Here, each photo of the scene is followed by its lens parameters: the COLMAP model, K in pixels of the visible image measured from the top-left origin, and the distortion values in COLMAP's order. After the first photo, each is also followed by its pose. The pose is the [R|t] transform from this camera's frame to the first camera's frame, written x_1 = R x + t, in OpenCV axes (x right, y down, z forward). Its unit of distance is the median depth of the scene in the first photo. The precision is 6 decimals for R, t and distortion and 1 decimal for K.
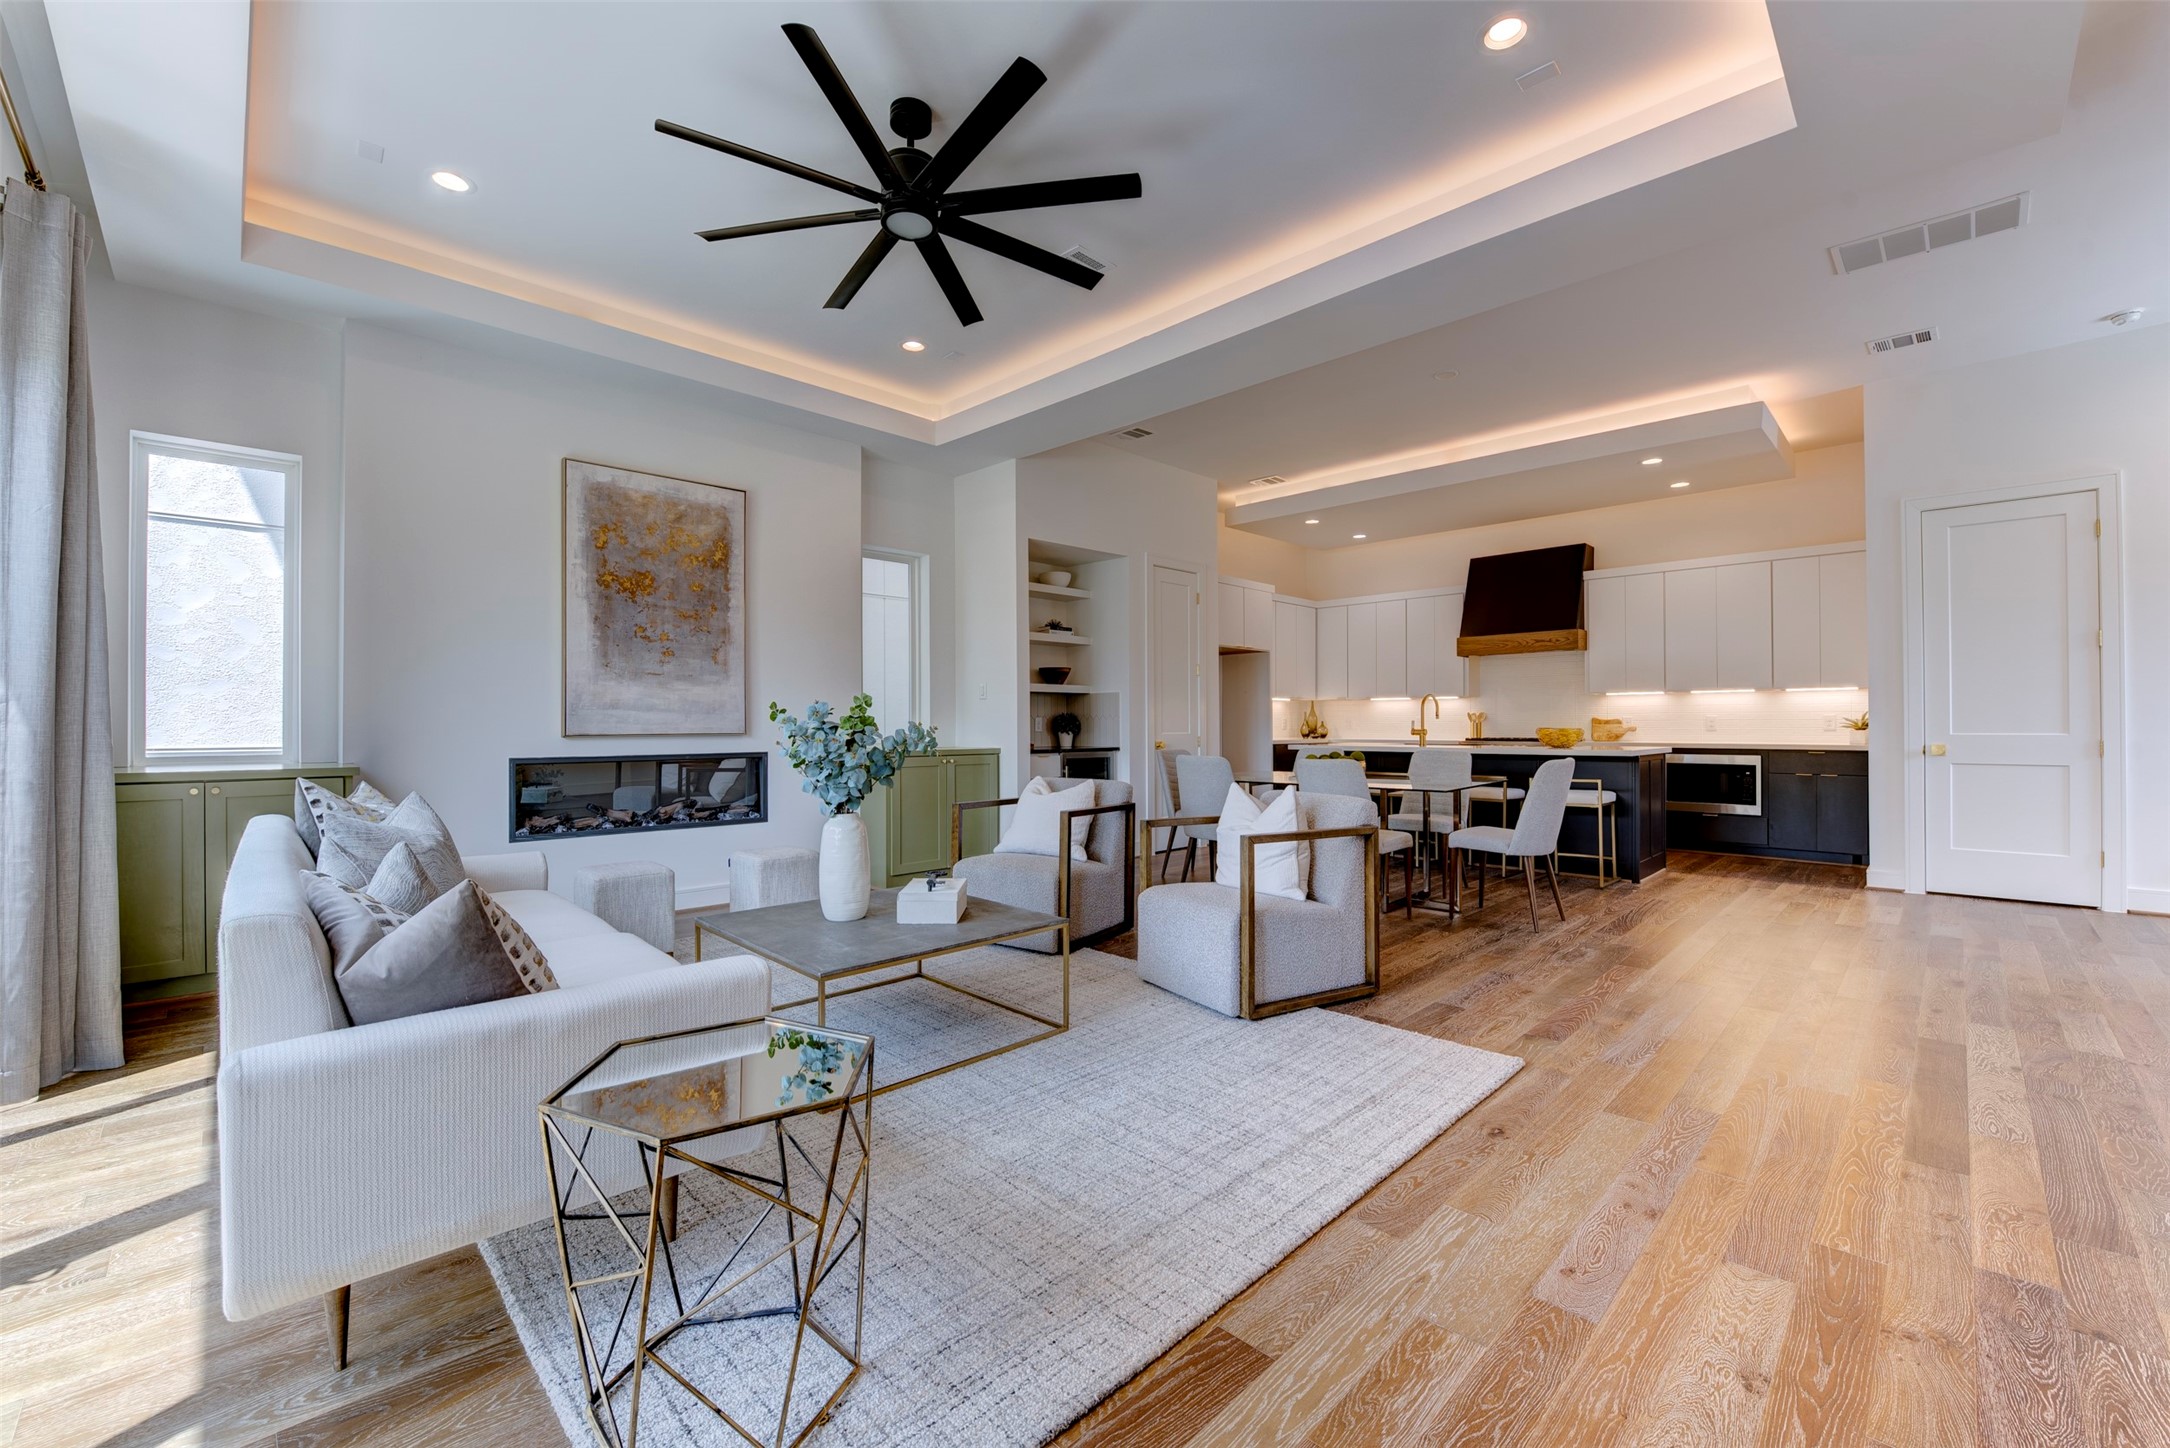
lens RADIAL K [[878.3, 0, 1079.5], [0, 878.3, 721.0], [0, 0, 1]] dist [-0.000527, -0.000240]
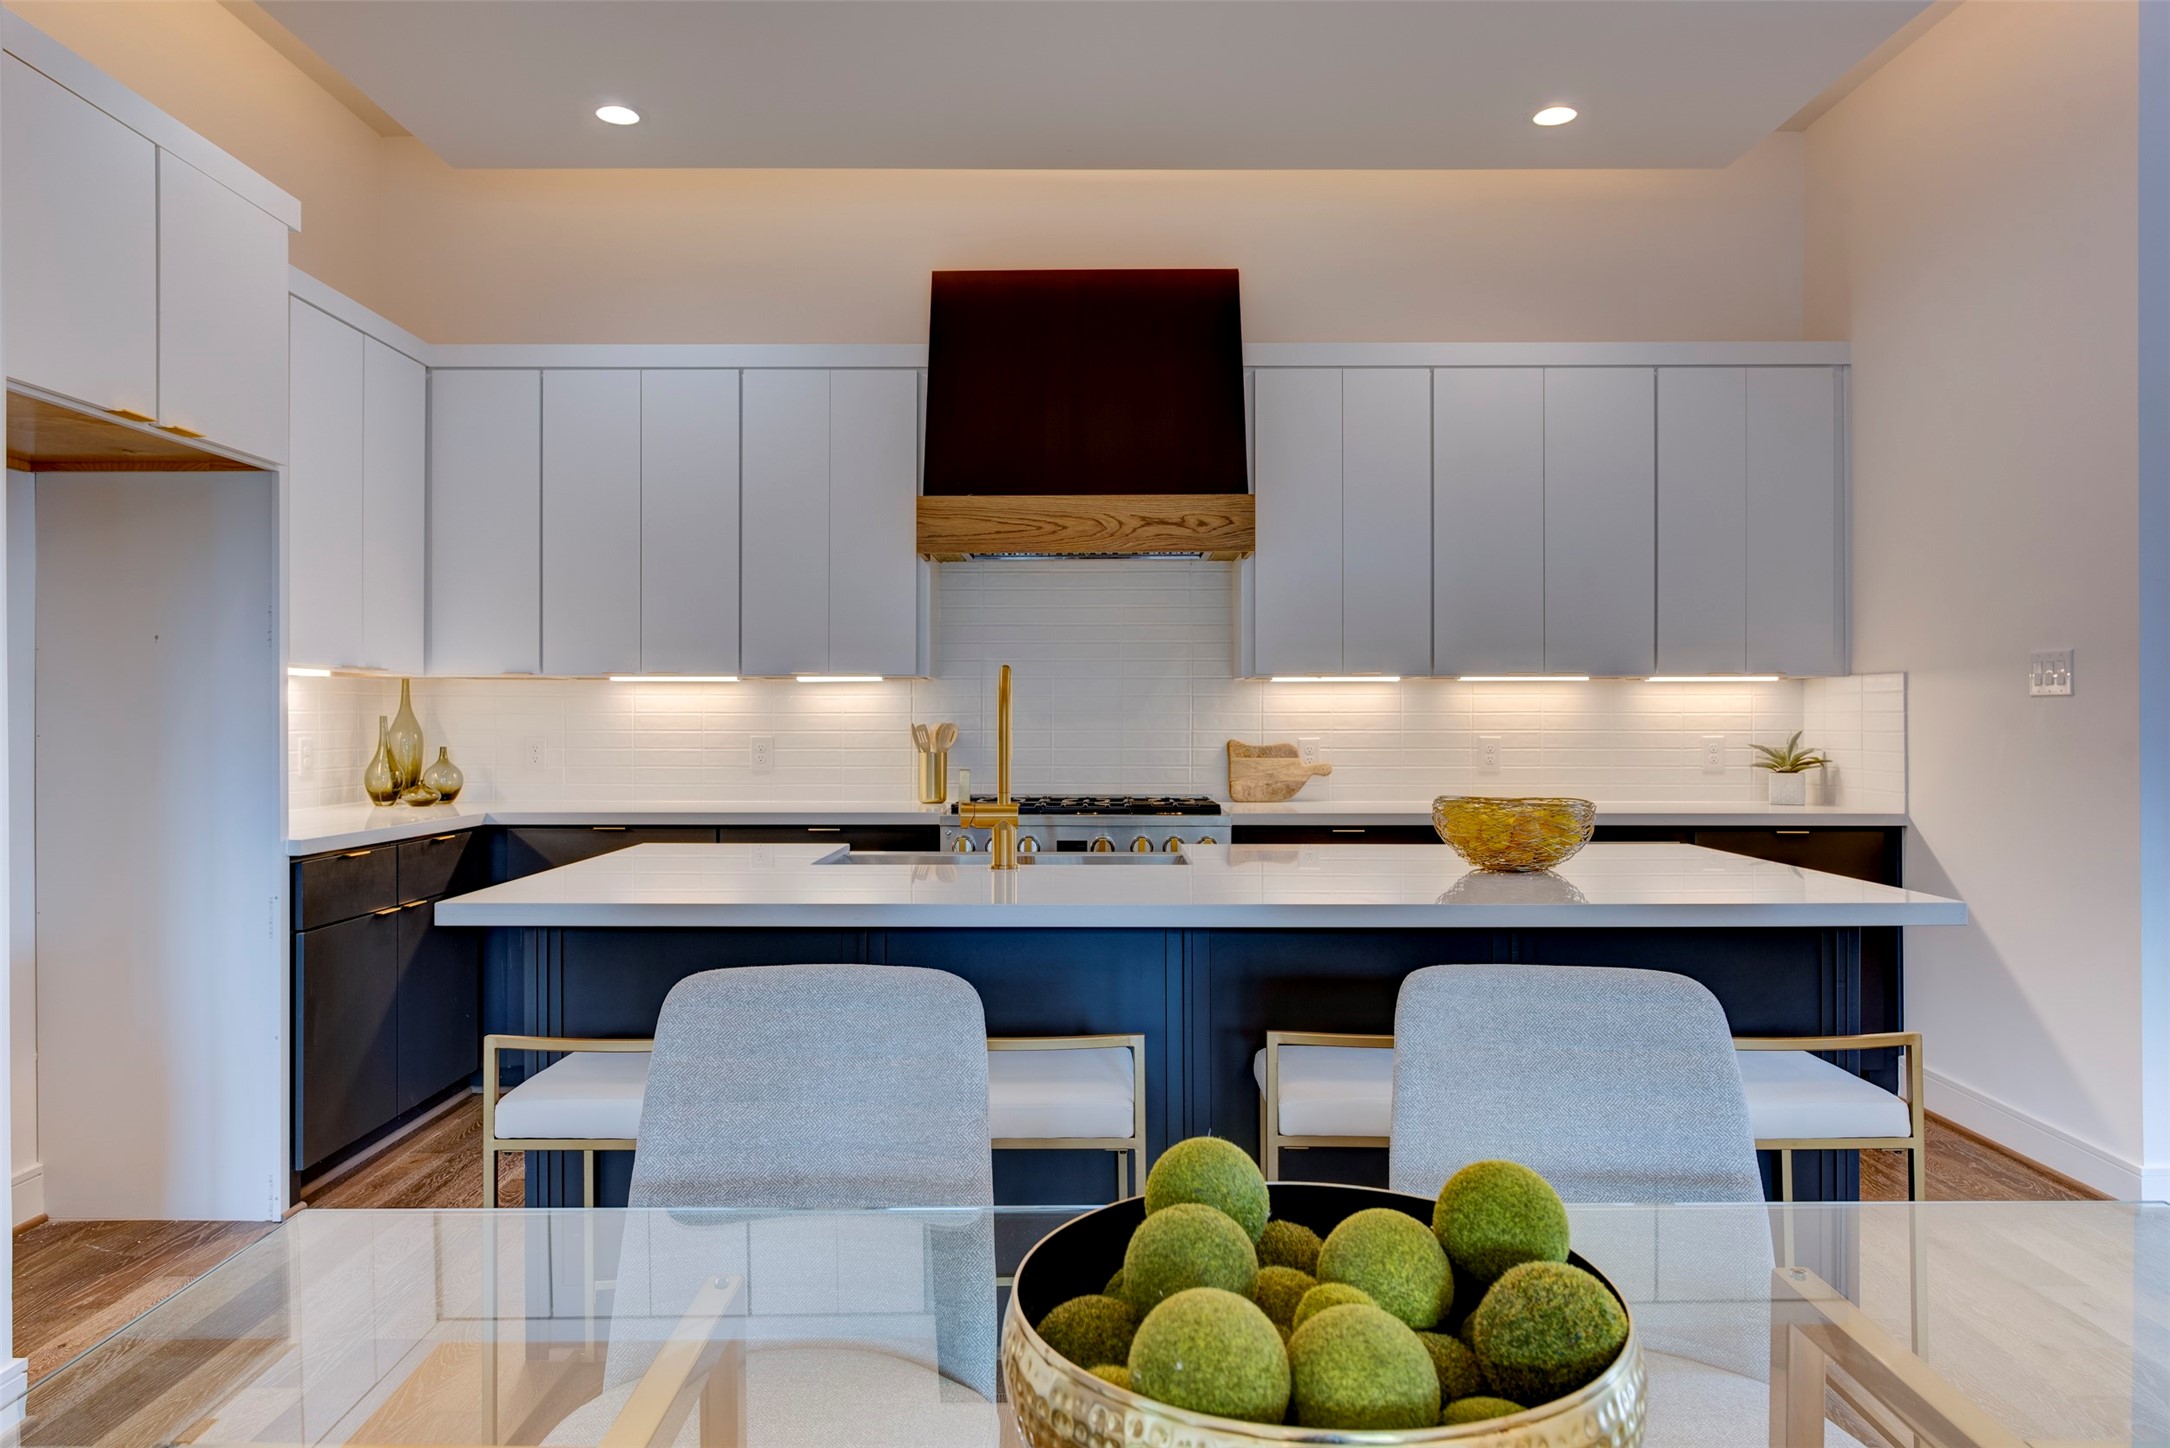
lens RADIAL K [[1447.4, 0, 1068.2], [0, 1447.4, 717.1], [0, 0, 1]] dist [0.068031, 0.000886]
pose [[0.717290, 0.005281, 0.696755, 0.095861], [-0.004300, 0.999986, -0.003153, -0.011530], [-0.696762, -0.000735, 0.717302, 0.591760]]
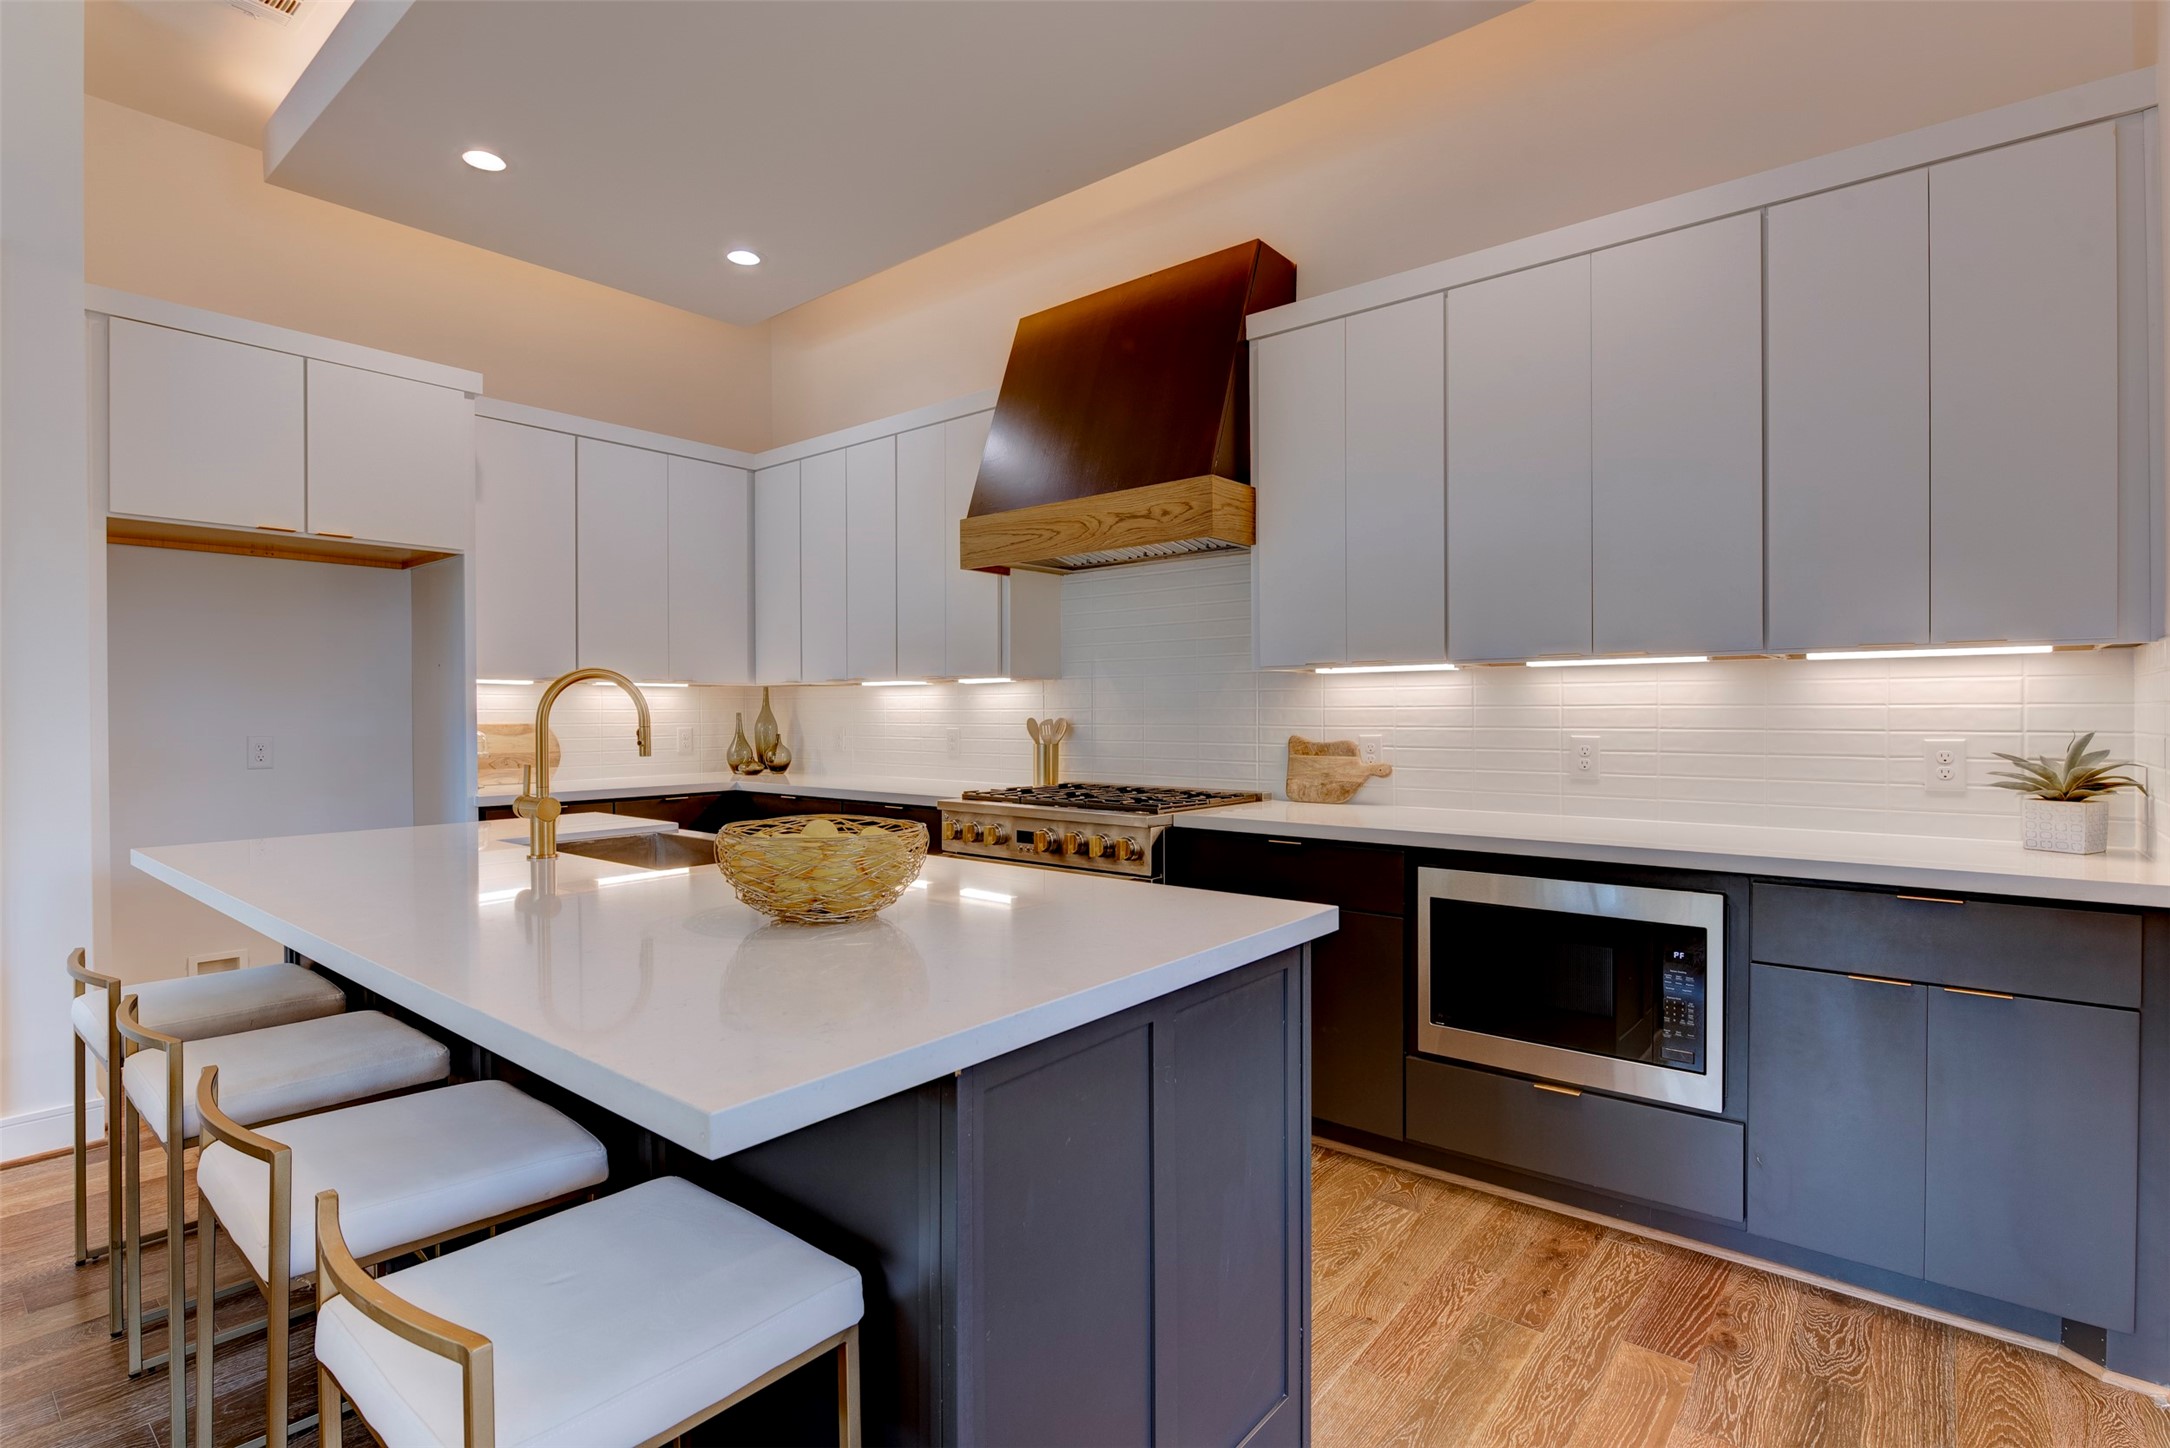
lens RADIAL K [[1038.4, 0, 1070.1], [0, 1038.4, 723.2], [0, 0, 1]] dist [0.016607, 0.000344]
pose [[0.995691, -0.004187, 0.092642, 0.448931], [0.002546, 0.999838, 0.017827, -0.016944], [-0.092702, -0.017515, 0.995540, 0.574467]]
